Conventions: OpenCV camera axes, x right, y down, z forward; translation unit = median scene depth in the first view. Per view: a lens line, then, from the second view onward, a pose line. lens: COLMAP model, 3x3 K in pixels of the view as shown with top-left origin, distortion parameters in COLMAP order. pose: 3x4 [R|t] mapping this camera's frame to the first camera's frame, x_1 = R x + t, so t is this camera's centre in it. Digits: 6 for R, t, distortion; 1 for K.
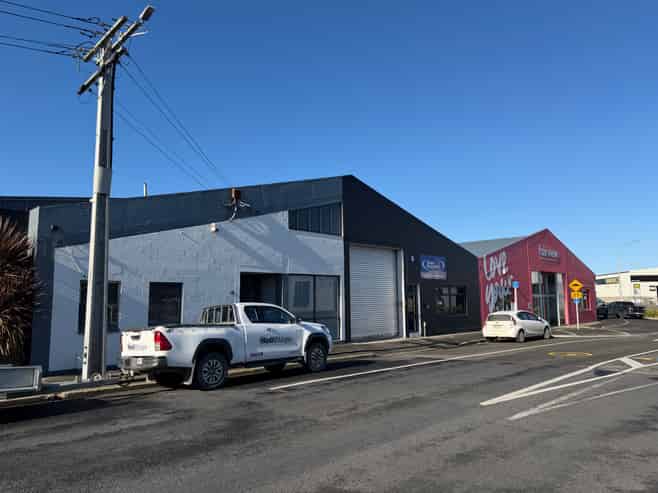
lens RADIAL K [[461.6, 0, 329.7], [0, 461.6, 246.8], [0, 0, 1]] dist [0.011809, -0.005040]
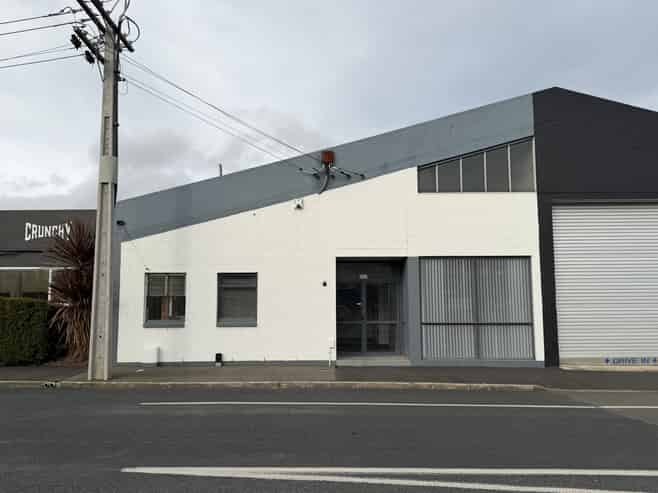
lens RADIAL K [[575.0, 0, 329.1], [0, 575.0, 244.2], [0, 0, 1]] dist [0.049727, -0.001111]
pose [[0.693470, -0.057473, -0.718189, 0.489330], [0.077672, 0.996967, -0.004784, 0.037422], [0.716286, -0.052466, 0.695831, 0.334217]]
